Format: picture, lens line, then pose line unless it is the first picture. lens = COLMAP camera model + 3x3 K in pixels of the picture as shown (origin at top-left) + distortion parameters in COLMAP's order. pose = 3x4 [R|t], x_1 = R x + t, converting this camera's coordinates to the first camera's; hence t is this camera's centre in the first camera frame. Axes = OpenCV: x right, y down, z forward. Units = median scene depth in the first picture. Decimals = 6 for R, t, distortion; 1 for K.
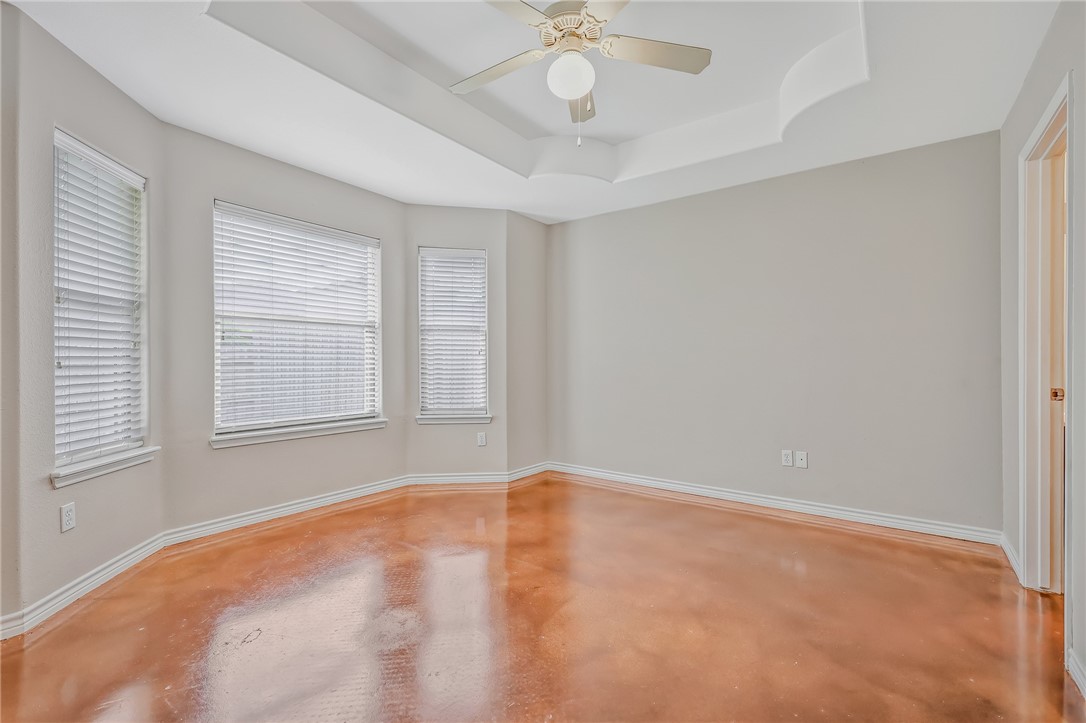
lens RADIAL K [[473.3, 0, 549.3], [0, 473.3, 362.7], [0, 0, 1]] dist [0.001017, -0.000659]
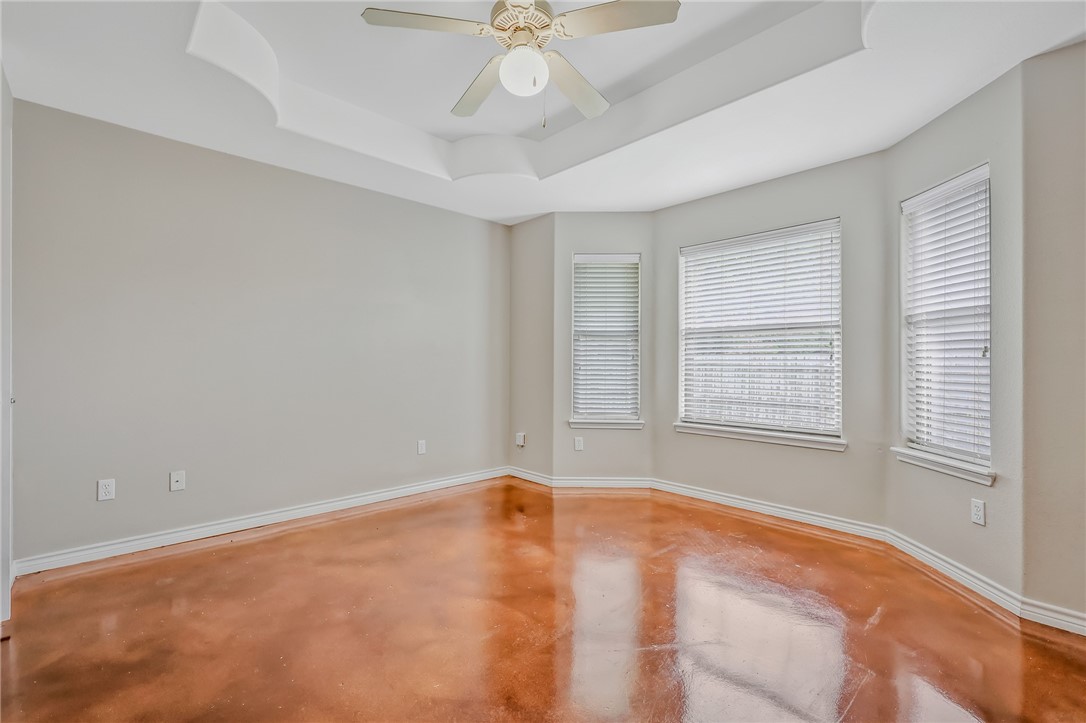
lens RADIAL K [[473.3, 0, 540.5], [0, 473.3, 367.7], [0, 0, 1]] dist [0.001017, -0.000659]
pose [[-0.196567, -0.004184, -0.980481, 0.615924], [-0.013383, 0.999909, -0.001583, 0.004305], [0.980399, 0.012811, -0.196605, 0.763177]]
